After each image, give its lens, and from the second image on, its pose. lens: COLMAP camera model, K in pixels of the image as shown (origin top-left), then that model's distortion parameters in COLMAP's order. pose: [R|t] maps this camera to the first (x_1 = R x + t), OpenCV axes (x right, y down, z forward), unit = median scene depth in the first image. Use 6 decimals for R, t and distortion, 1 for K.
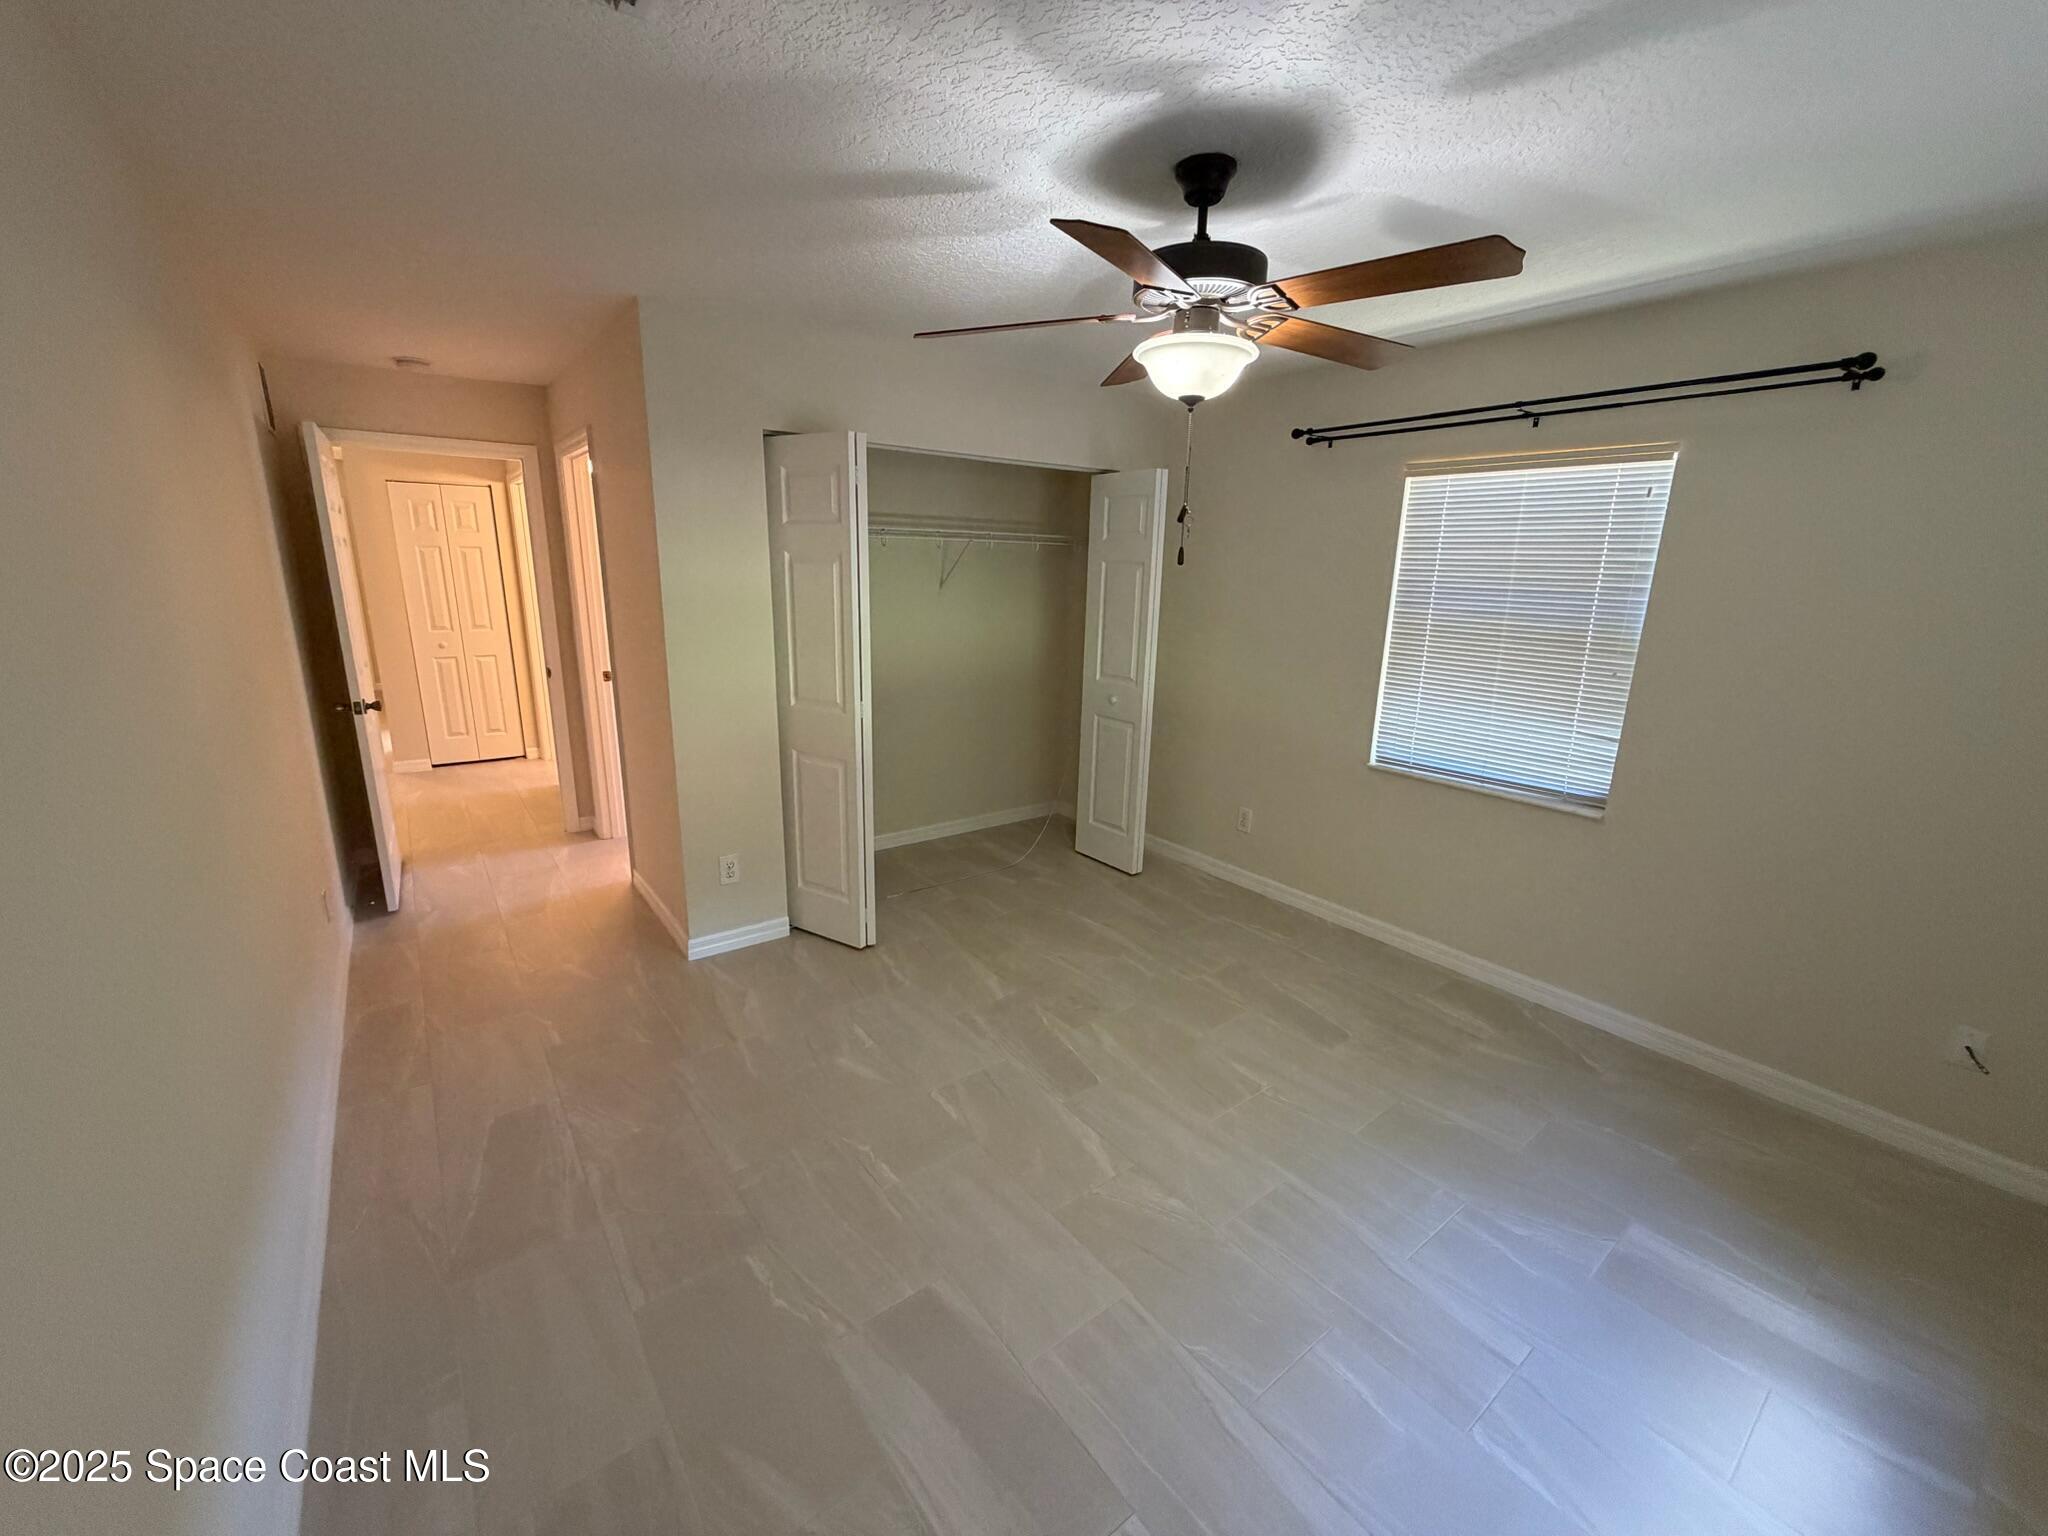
lens RADIAL K [[817.3, 0, 1024.0], [0, 817.3, 768.0], [0, 0, 1]] dist [0.000903, -0.000020]
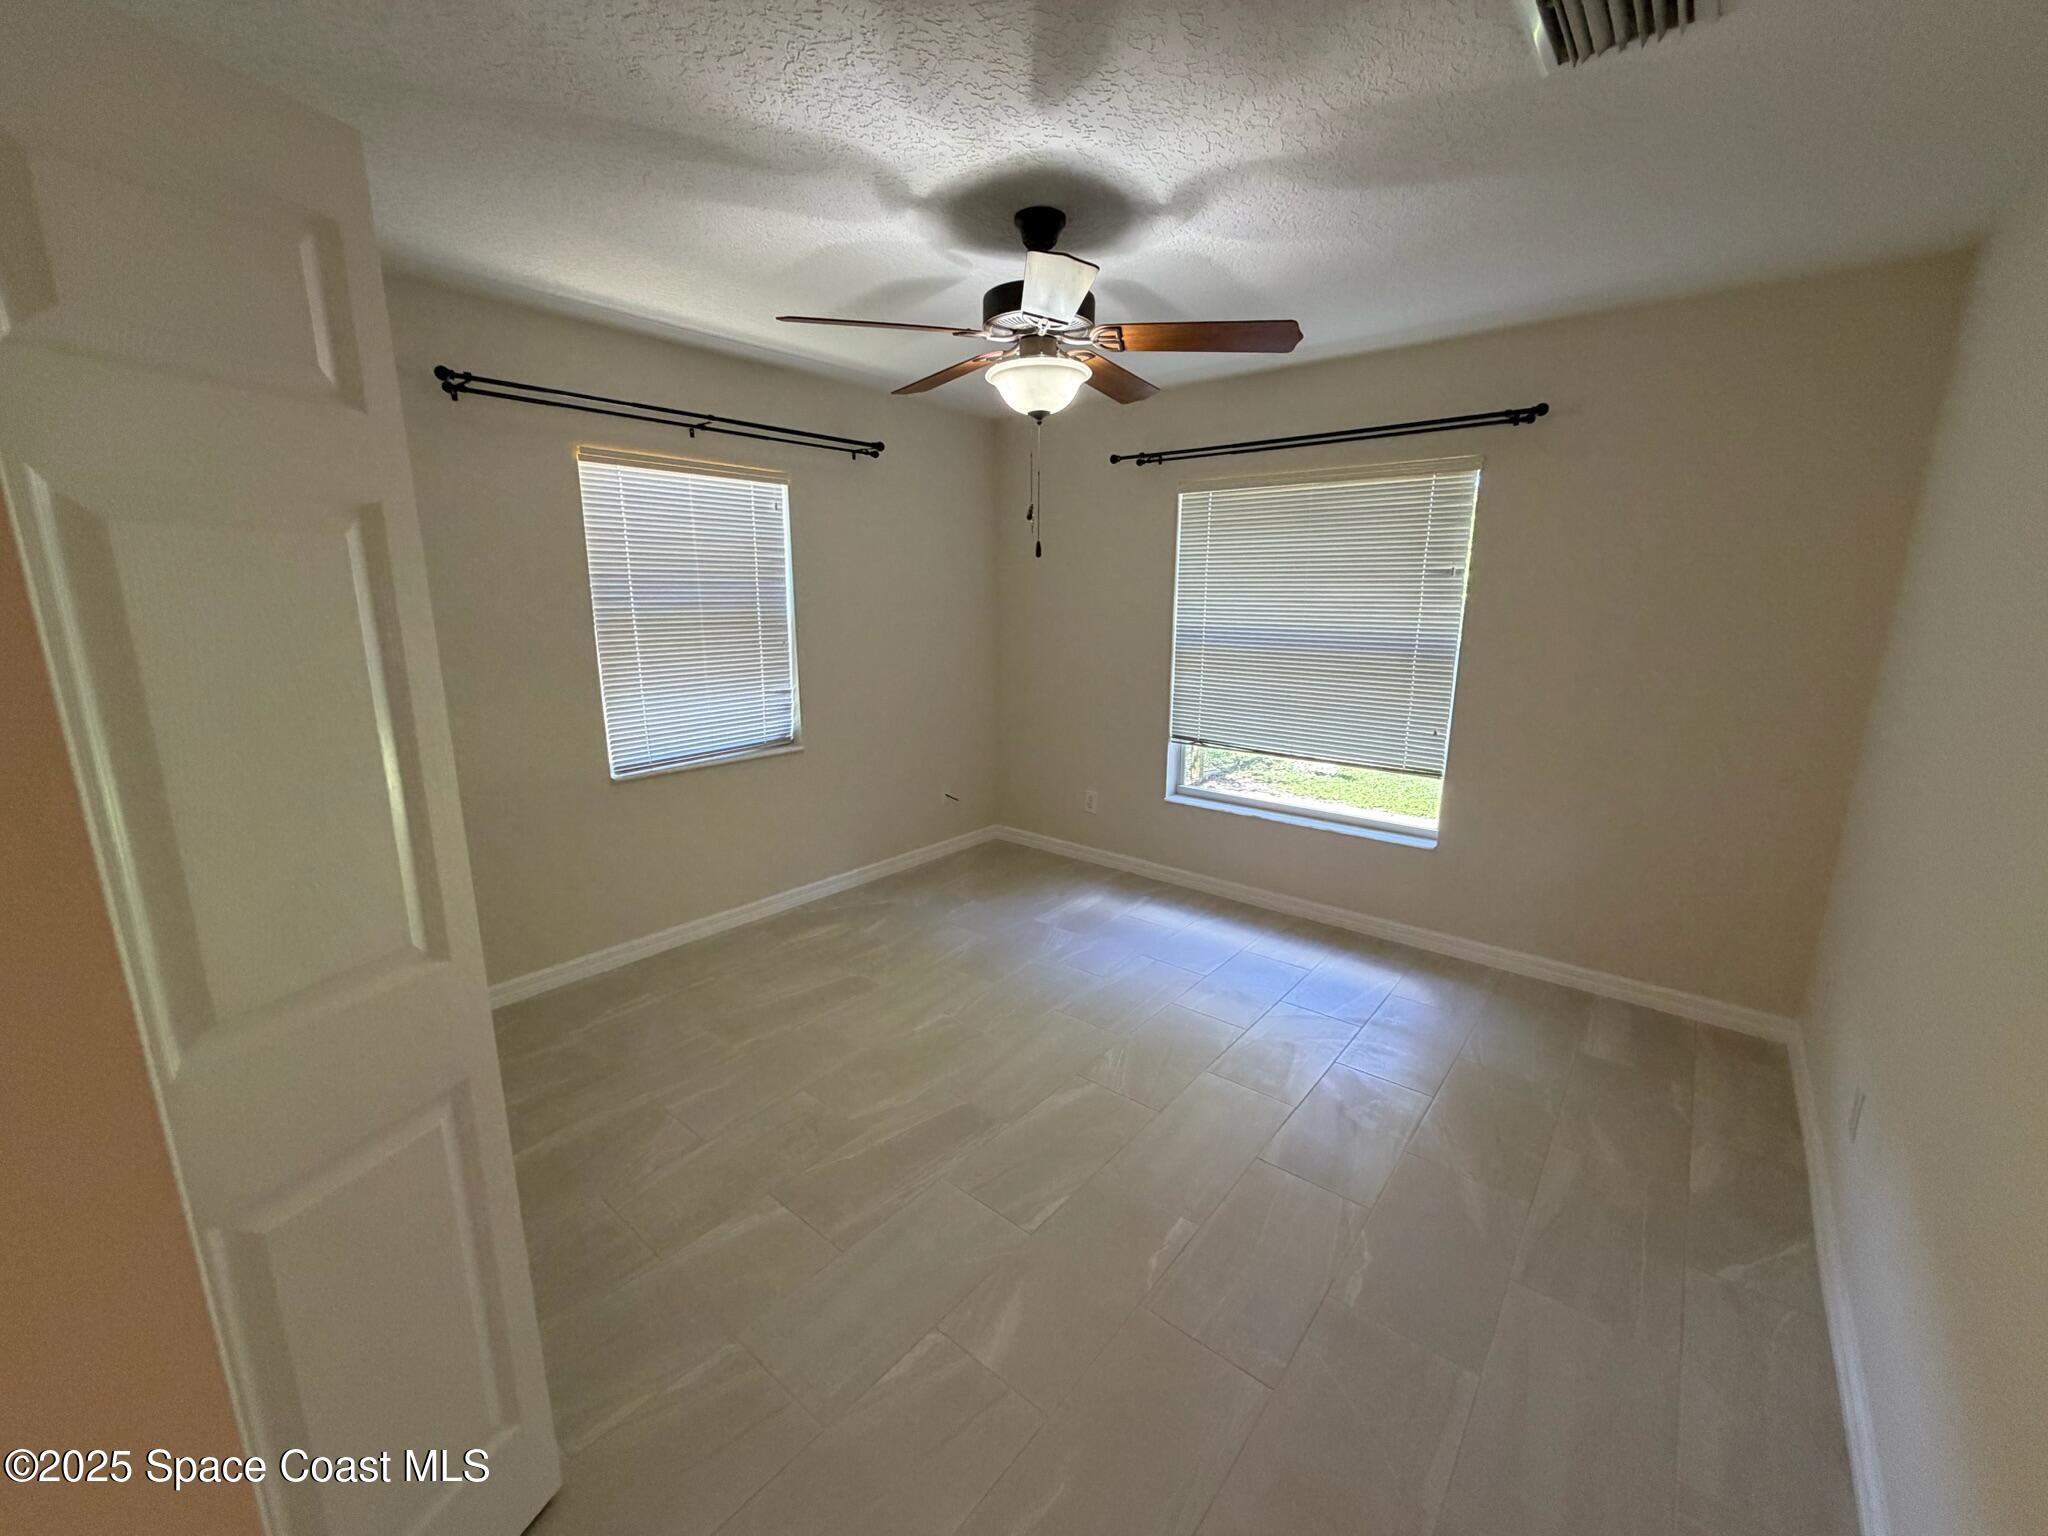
lens RADIAL K [[819.9, 0, 1021.8], [0, 819.9, 765.8], [0, 0, 1]] dist [-0.000081, 0.000318]
pose [[-0.226524, -0.228237, 0.946887, -0.523016], [0.229209, 0.932364, 0.279571, -0.164728], [-0.946652, 0.280365, -0.158889, 0.701202]]
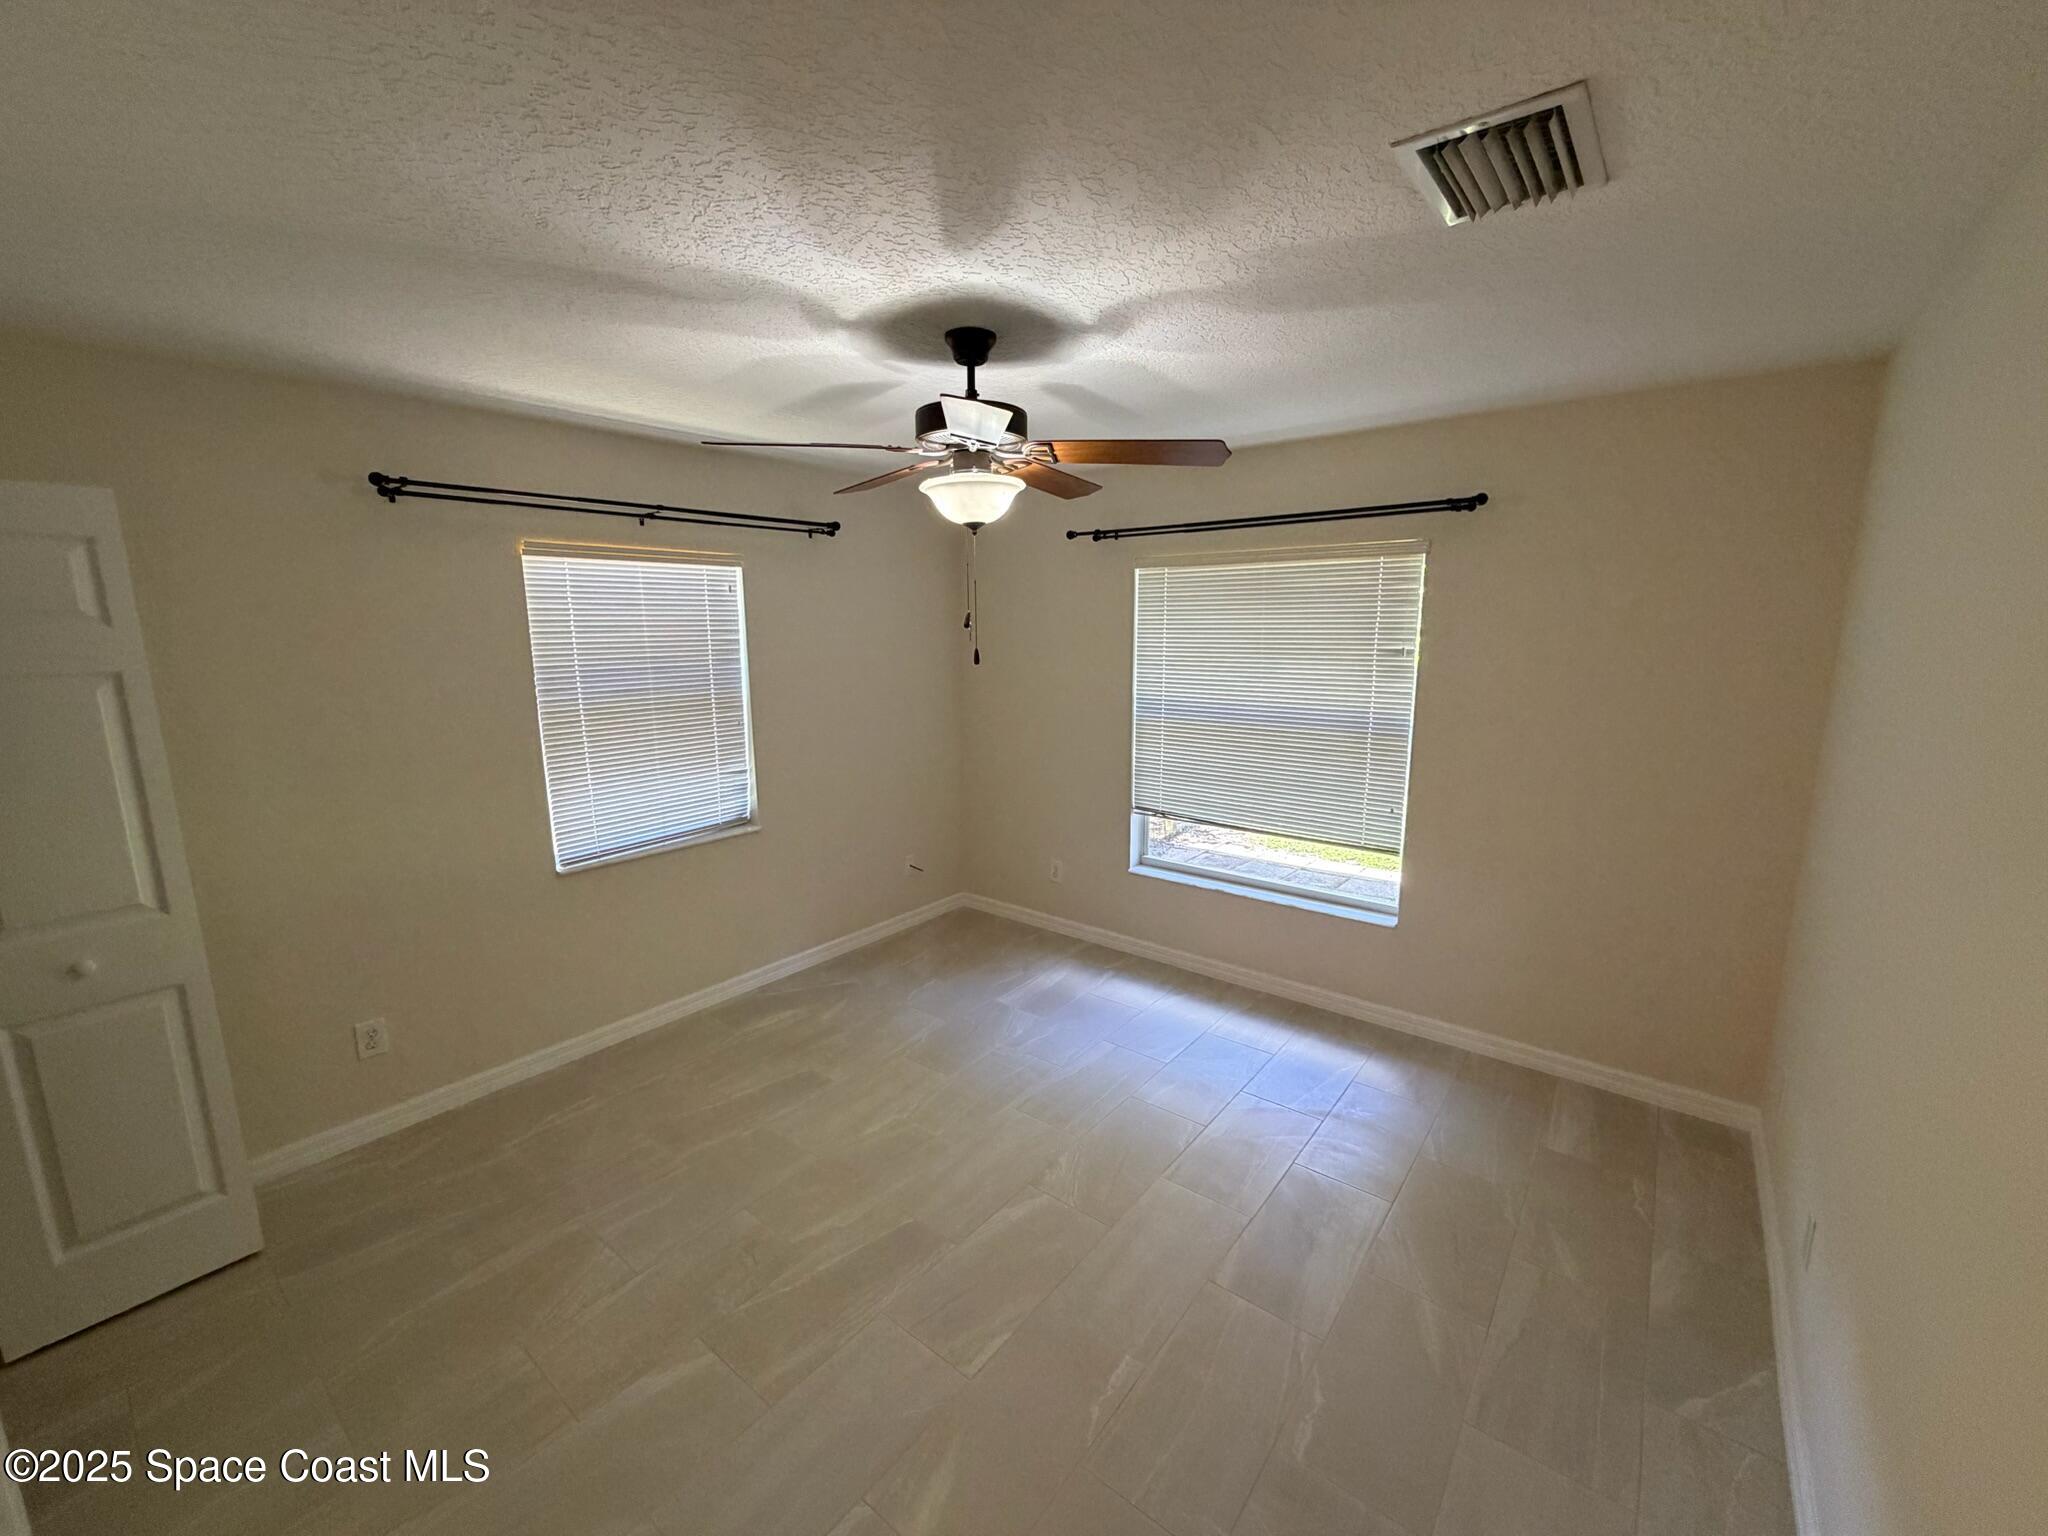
lens RADIAL K [[819.9, 0, 1021.8], [0, 819.9, 765.8], [0, 0, 1]] dist [-0.000081, 0.000318]
pose [[-0.244835, -0.187930, 0.951177, -0.510444], [0.237427, 0.939545, 0.246746, -0.208362], [-0.940045, 0.286247, -0.185414, 0.650164]]
